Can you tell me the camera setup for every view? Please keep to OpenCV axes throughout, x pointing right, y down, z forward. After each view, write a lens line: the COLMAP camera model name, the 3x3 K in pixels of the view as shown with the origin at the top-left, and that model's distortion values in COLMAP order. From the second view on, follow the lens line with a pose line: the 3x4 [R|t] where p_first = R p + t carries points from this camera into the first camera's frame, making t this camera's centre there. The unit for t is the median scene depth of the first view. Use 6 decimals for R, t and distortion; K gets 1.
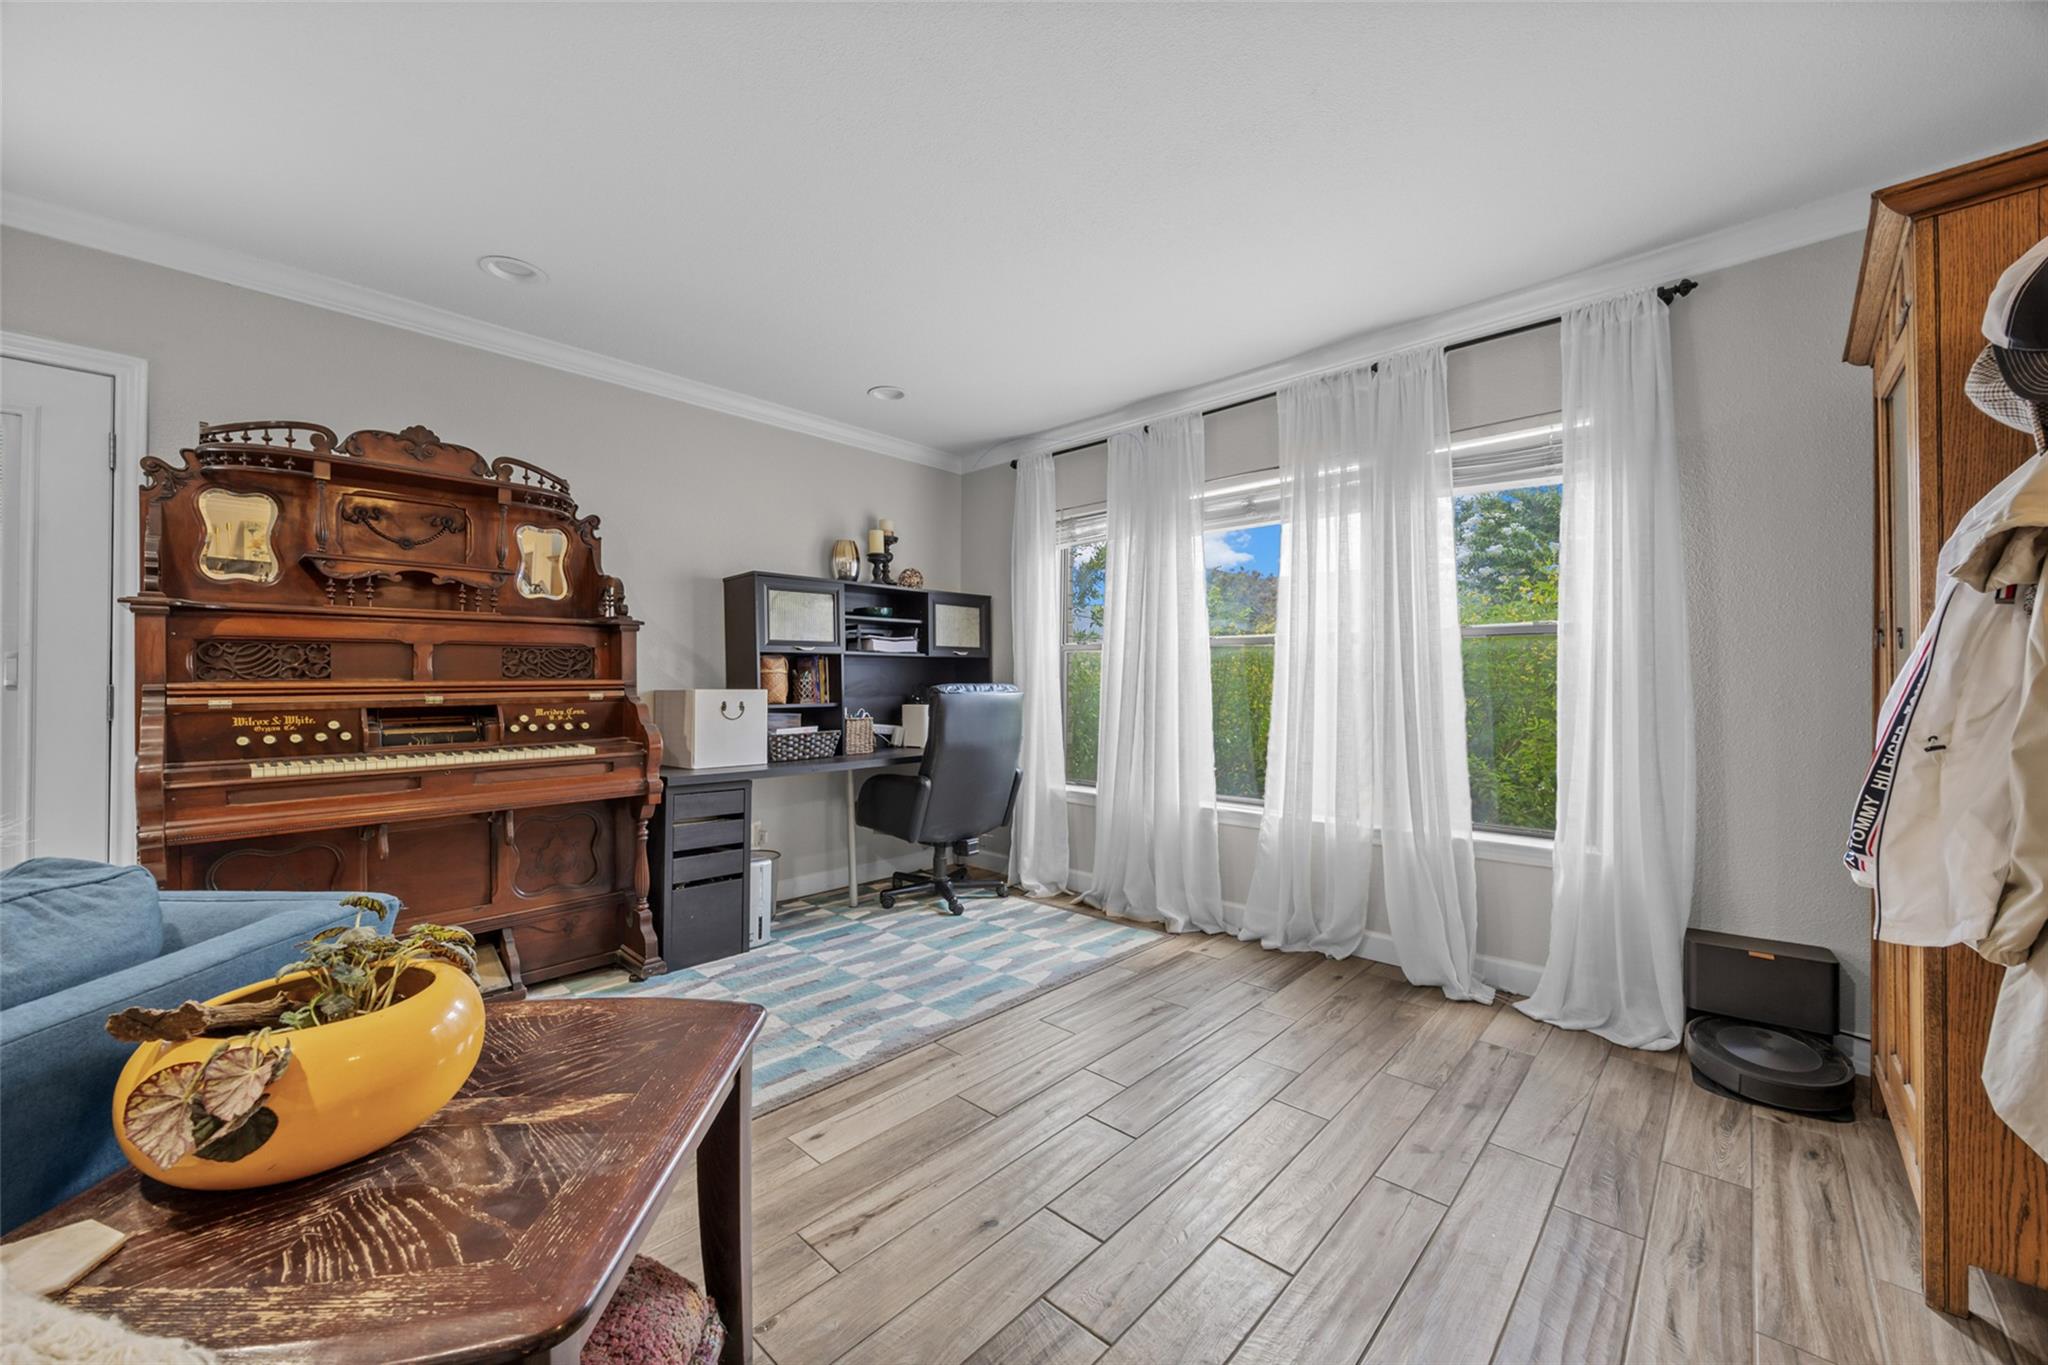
lens RADIAL K [[797.2, 0, 1022.4], [0, 797.2, 686.8], [0, 0, 1]] dist [-0.000274, -0.000325]
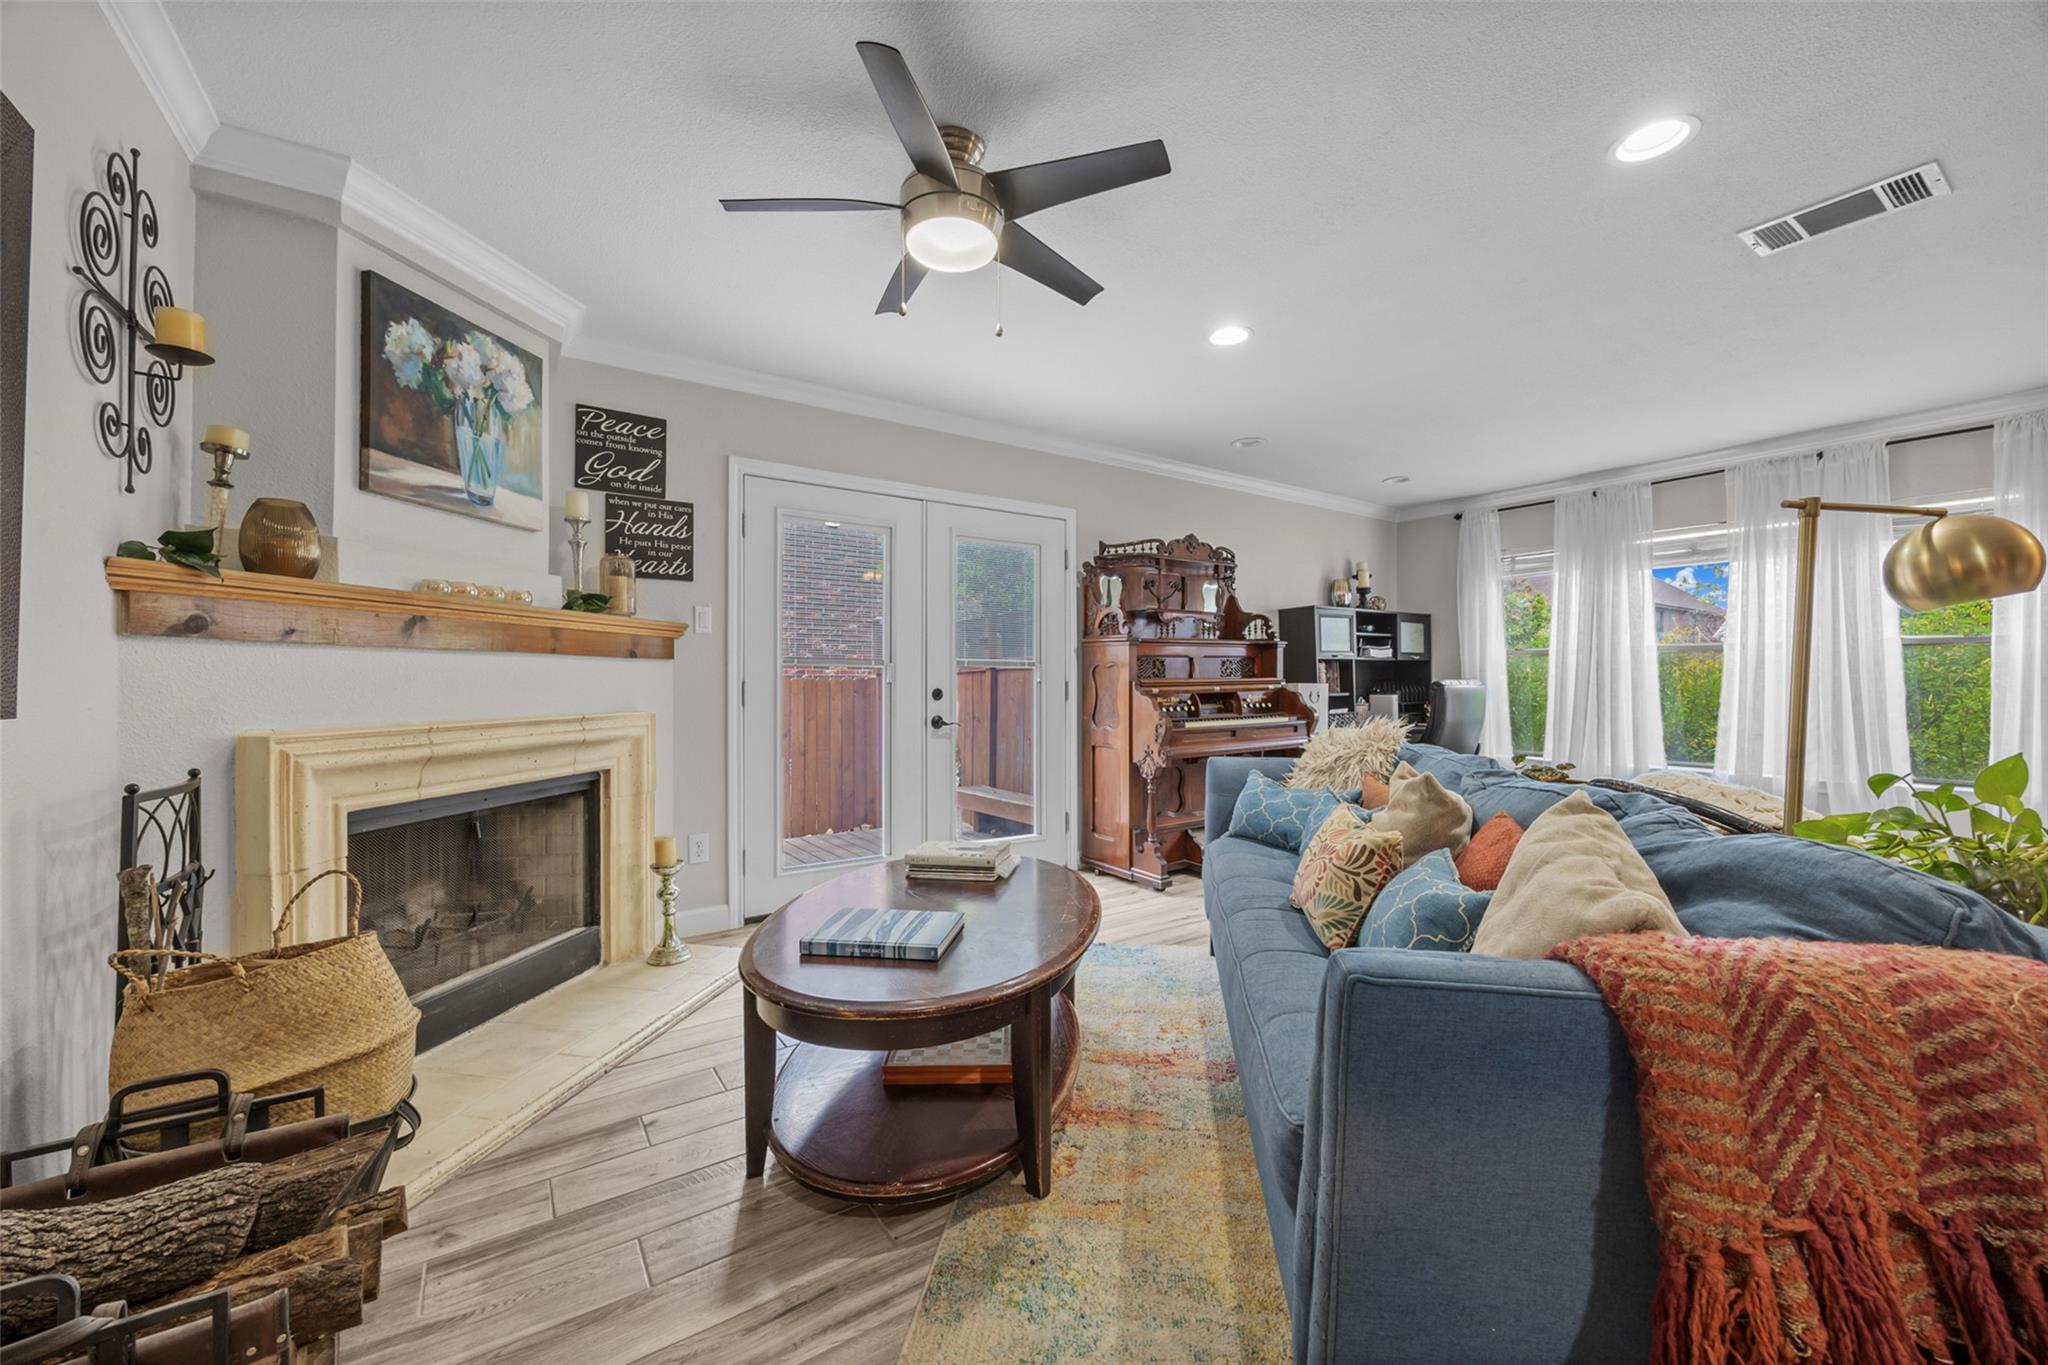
lens RADIAL K [[797.2, 0, 1030.7], [0, 797.2, 674.2], [0, 0, 1]] dist [-0.000274, -0.000325]
pose [[0.976235, -0.005019, -0.216657, -0.551640], [0.002036, 0.999900, -0.013989, 0.005243], [0.216705, 0.013215, 0.976148, -0.601808]]
